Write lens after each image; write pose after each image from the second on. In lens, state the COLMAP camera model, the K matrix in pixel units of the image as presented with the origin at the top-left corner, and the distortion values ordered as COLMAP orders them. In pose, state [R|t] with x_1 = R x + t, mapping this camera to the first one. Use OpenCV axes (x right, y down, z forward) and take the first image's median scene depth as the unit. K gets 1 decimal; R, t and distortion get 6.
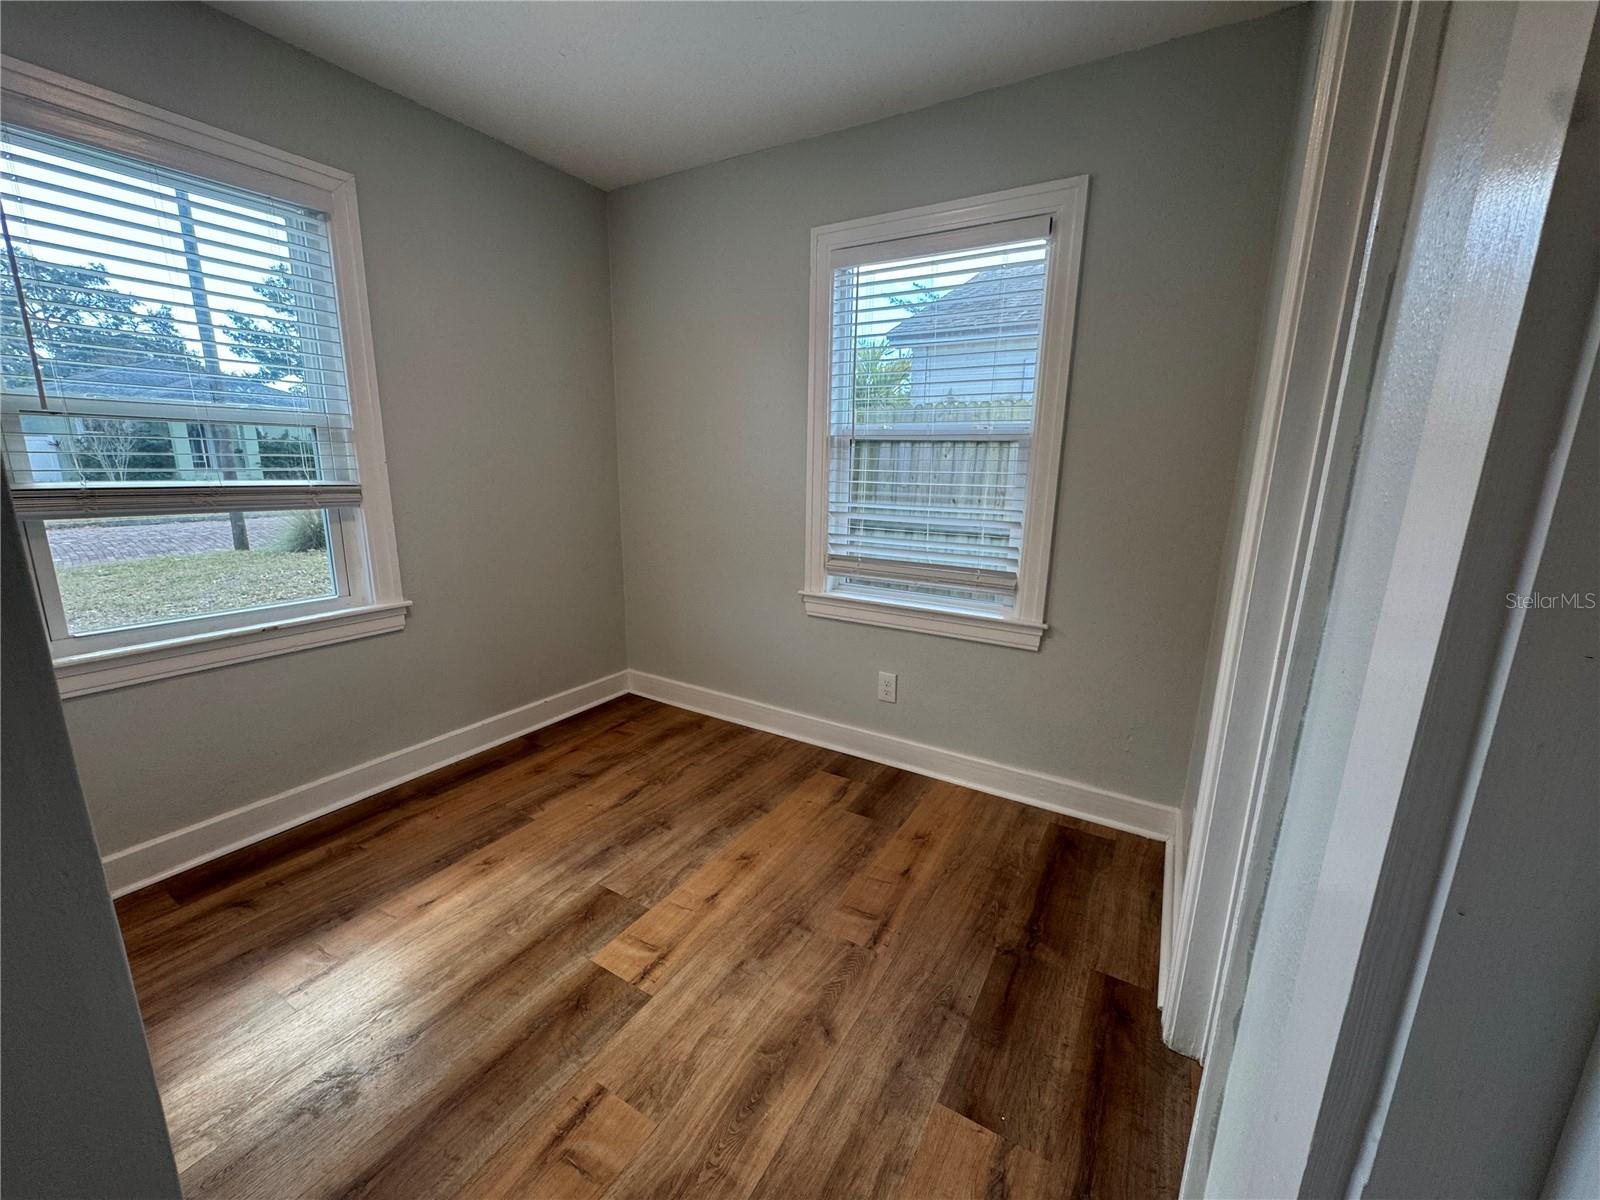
lens RADIAL K [[639.3, 0, 795.4], [0, 639.3, 598.9], [0, 0, 1]] dist [-0.001166, -0.000047]
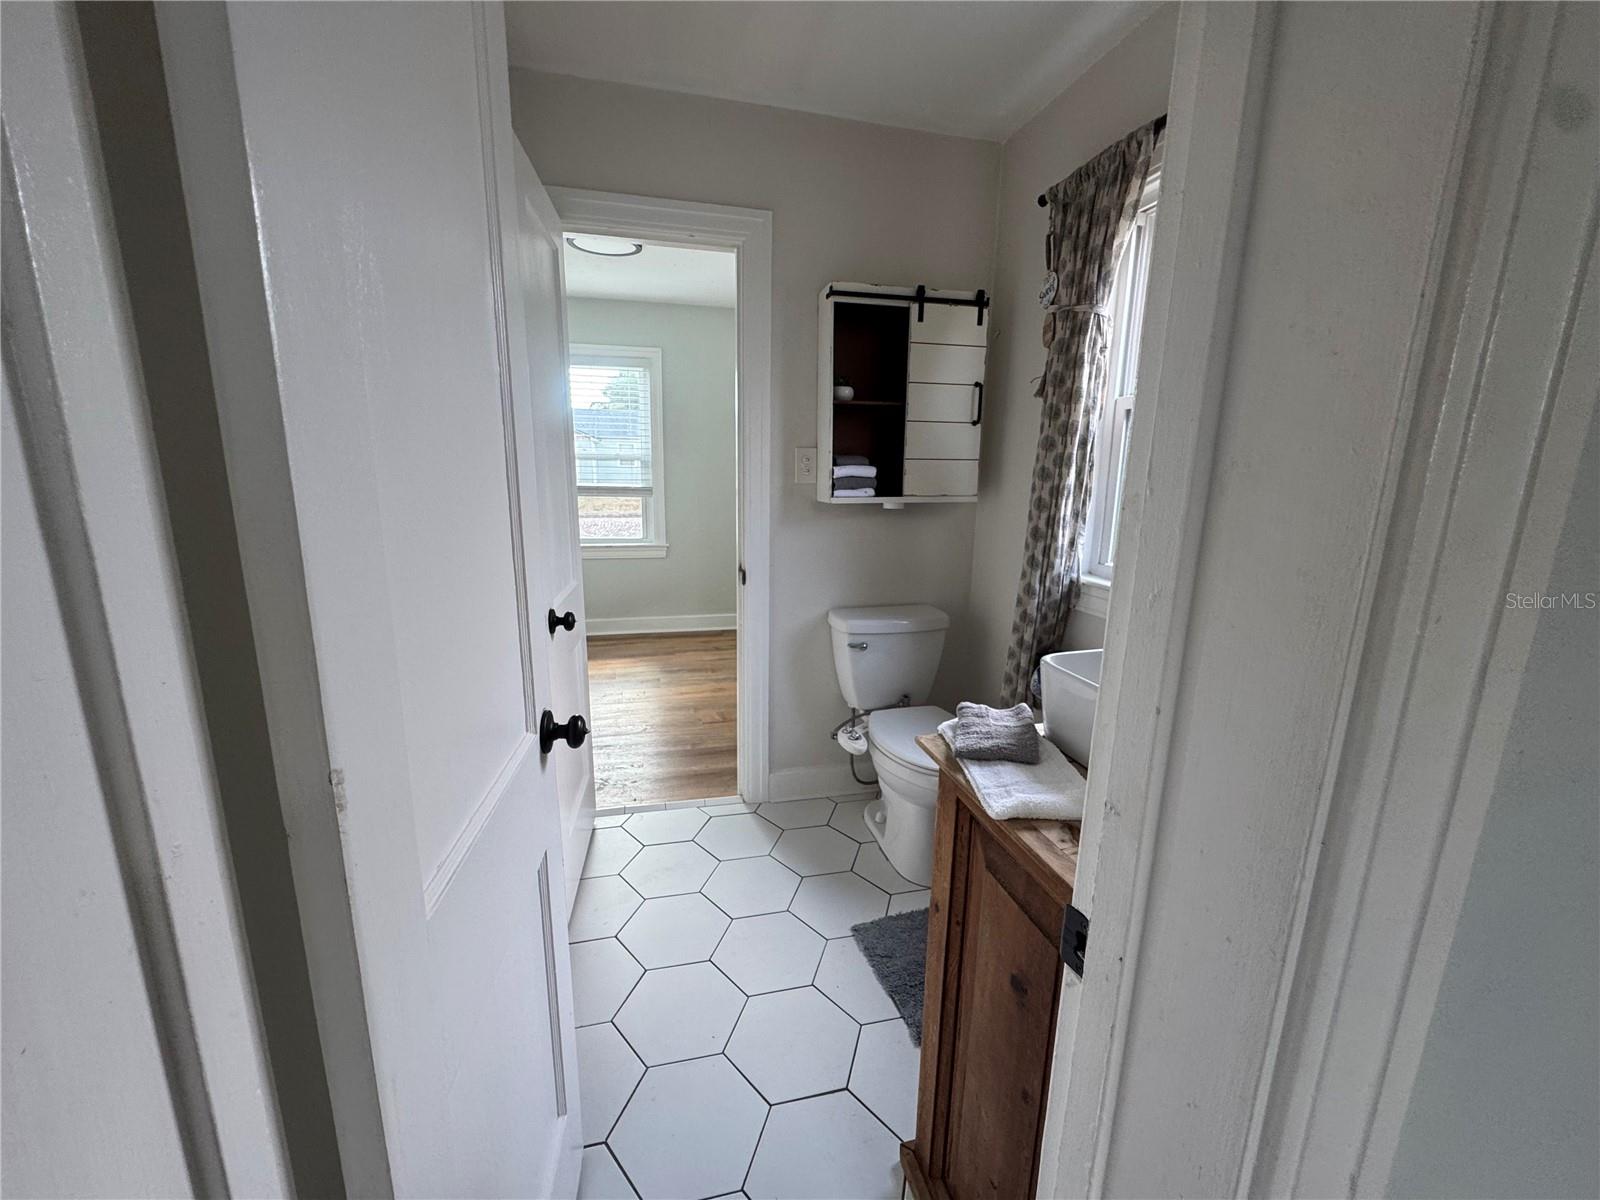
lens RADIAL K [[639.3, 0, 799.4], [0, 639.3, 604.1], [0, 0, 1]] dist [-0.001166, -0.000047]
pose [[0.697161, 0.136422, -0.703815, 1.290629], [-0.149314, 0.987829, 0.043571, 0.045816], [0.701193, 0.074714, 0.709046, -0.161805]]
